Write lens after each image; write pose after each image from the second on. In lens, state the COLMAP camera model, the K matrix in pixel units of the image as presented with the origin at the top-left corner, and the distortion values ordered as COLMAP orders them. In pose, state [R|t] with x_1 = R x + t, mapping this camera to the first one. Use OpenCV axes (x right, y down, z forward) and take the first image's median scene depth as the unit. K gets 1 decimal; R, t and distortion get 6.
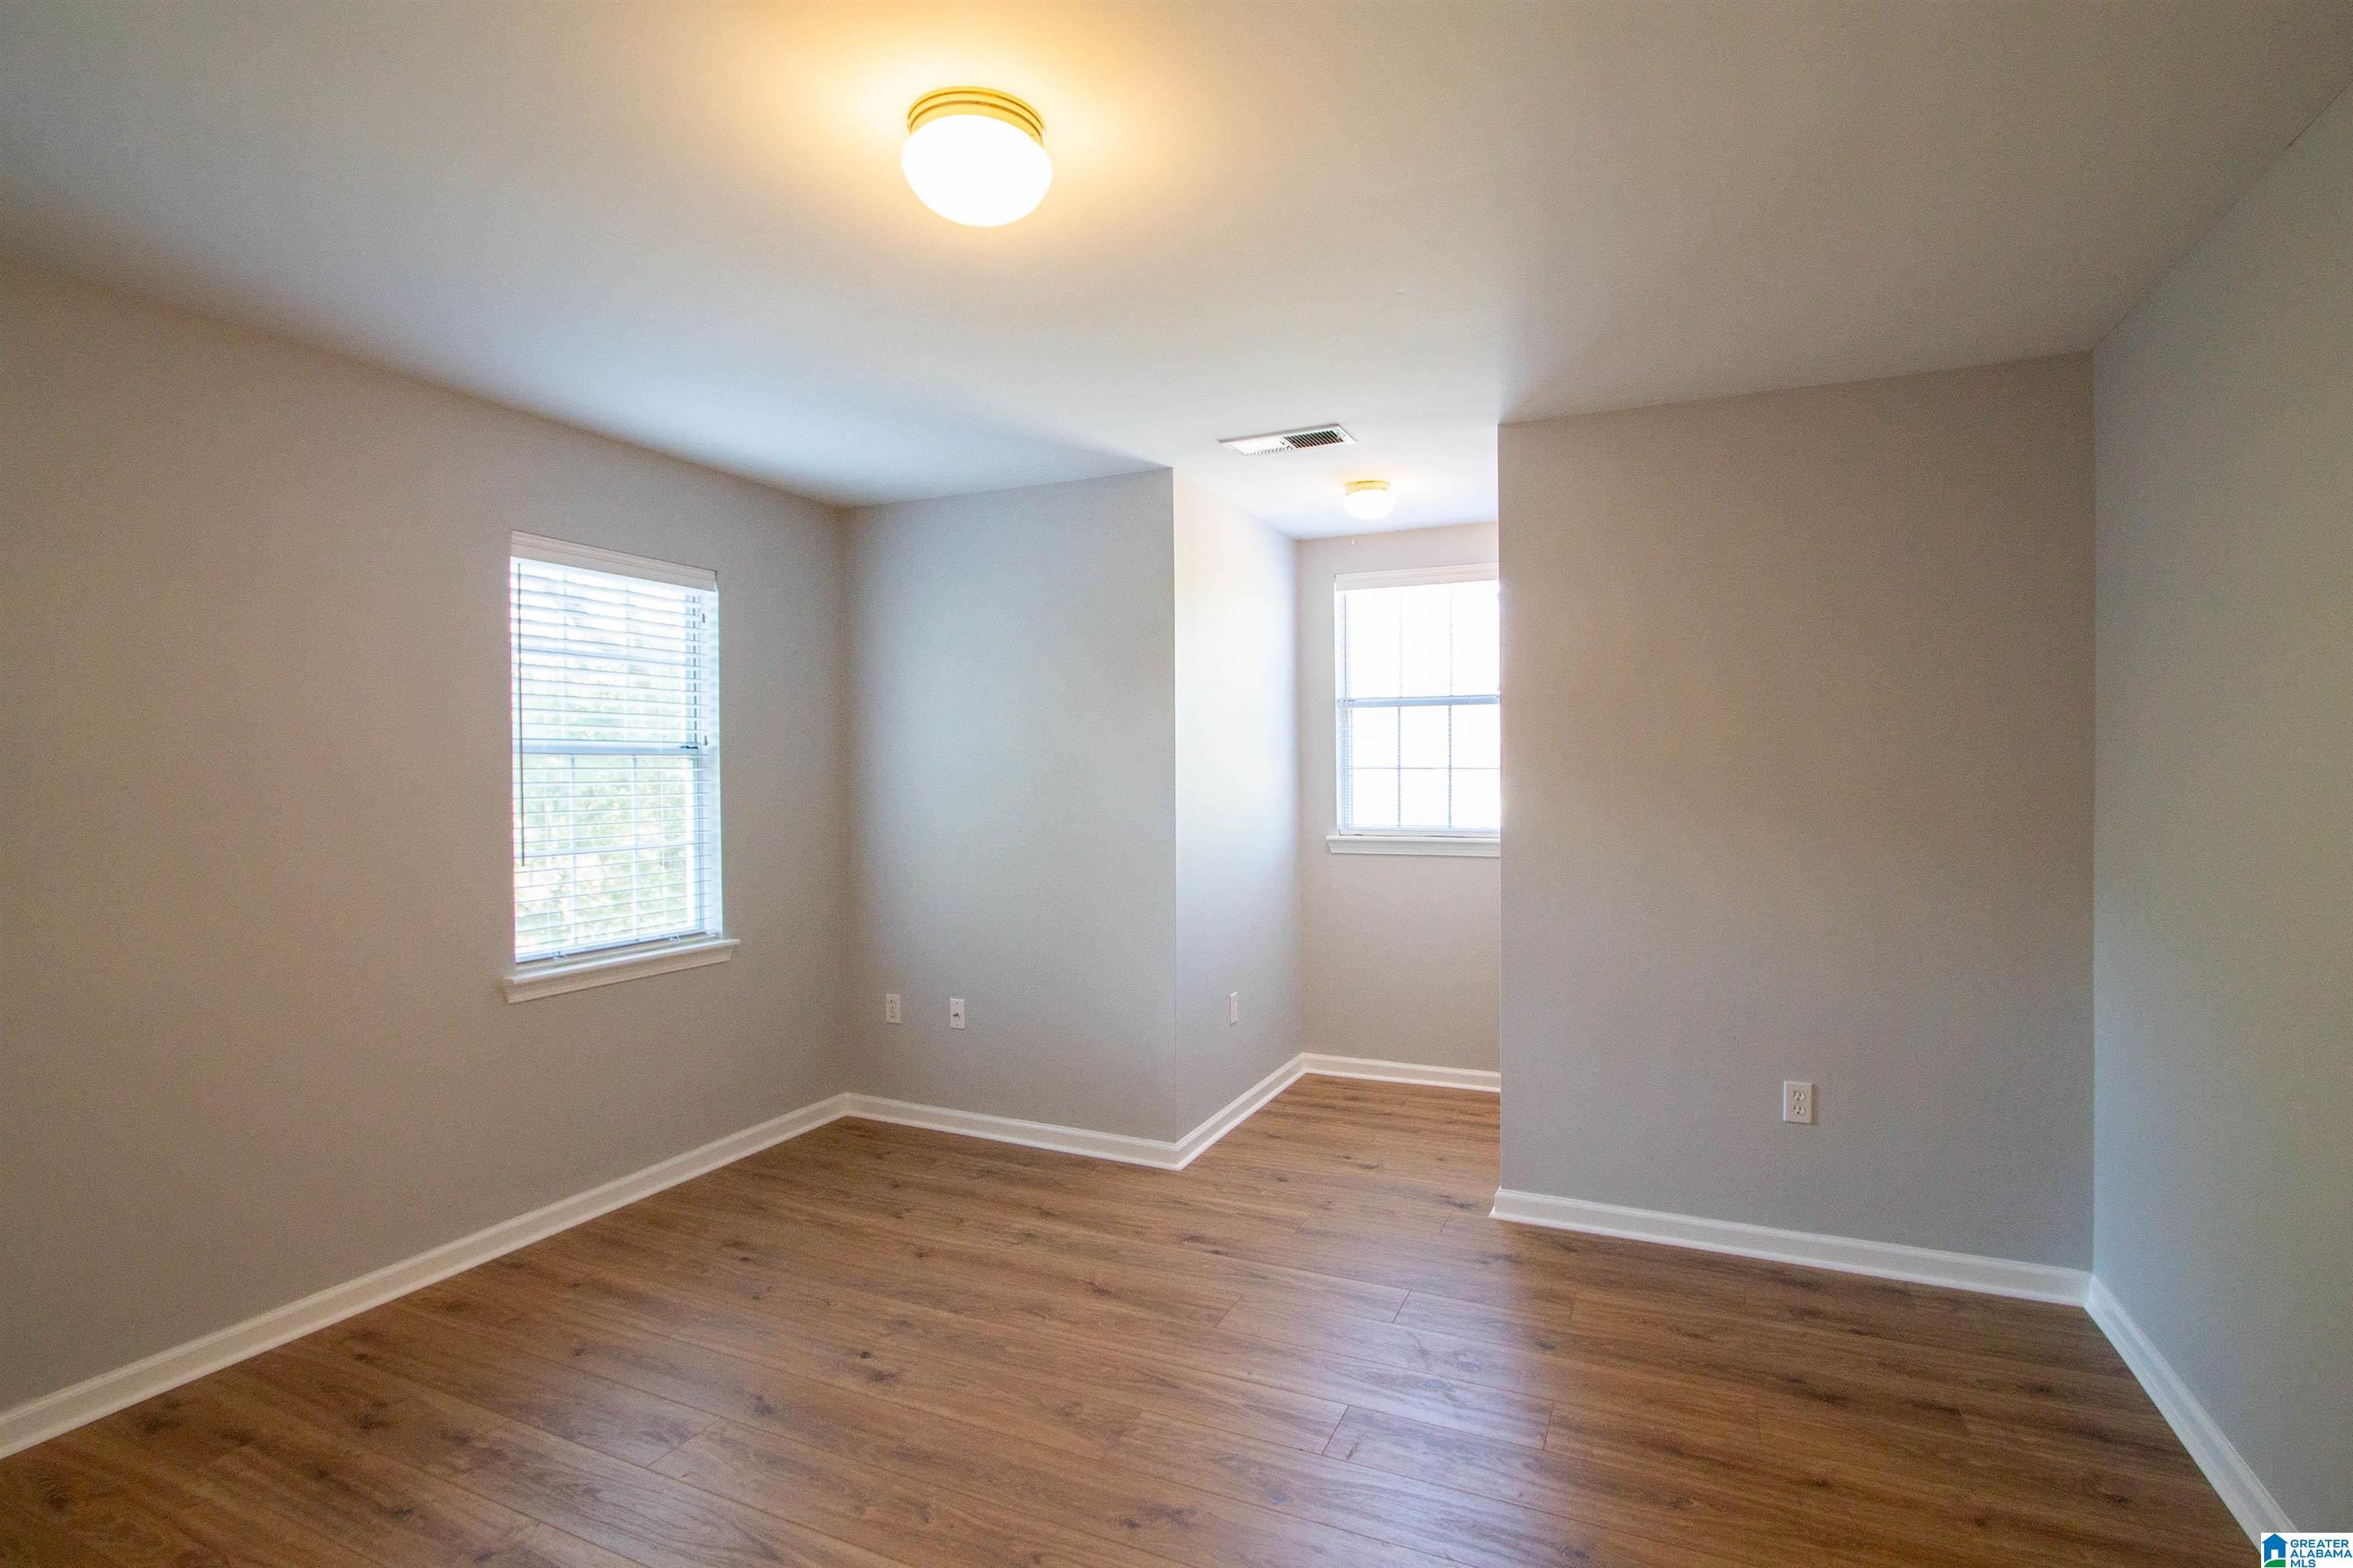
lens RADIAL K [[1111.0, 0, 1183.1], [0, 1111.0, 782.5], [0, 0, 1]] dist [-0.012921, 0.001076]
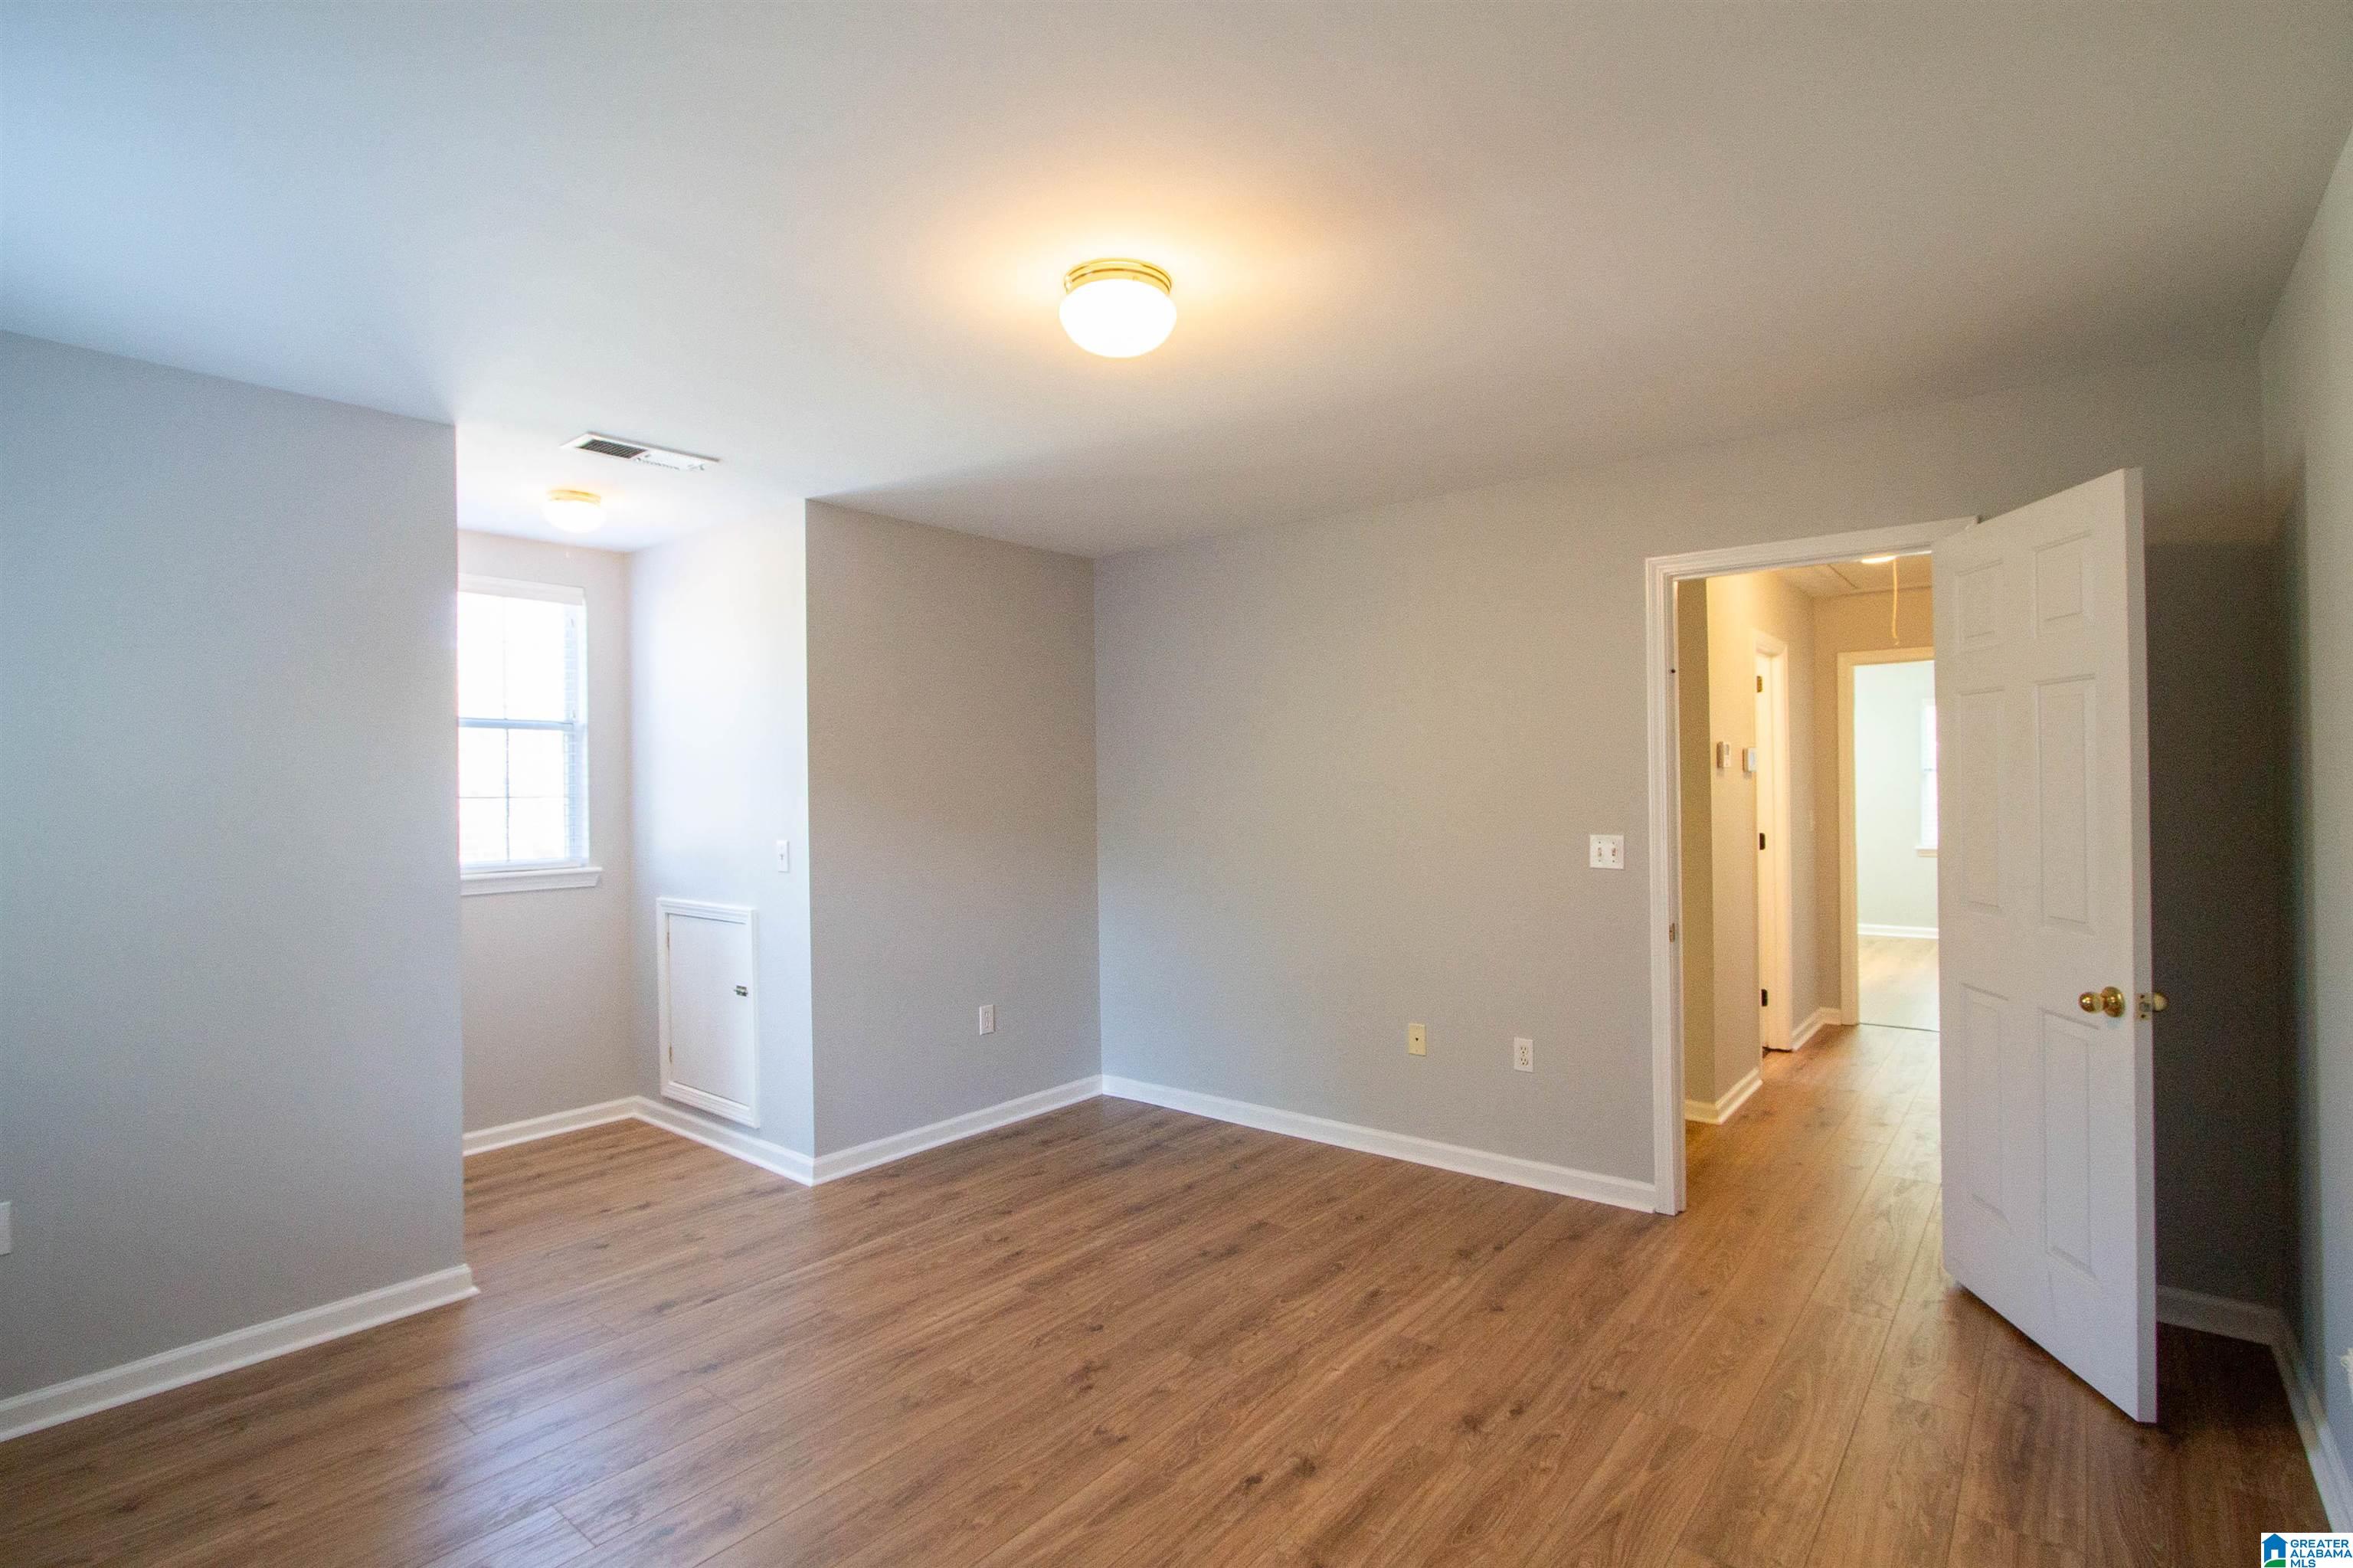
lens RADIAL K [[1111.0, 0, 1183.1], [0, 1111.0, 782.5], [0, 0, 1]] dist [-0.012921, 0.001076]
pose [[0.258189, 0.006778, 0.966071, -0.671207], [0.019721, 0.999730, -0.012284, -0.003635], [-0.965893, 0.022223, 0.257986, 0.295292]]
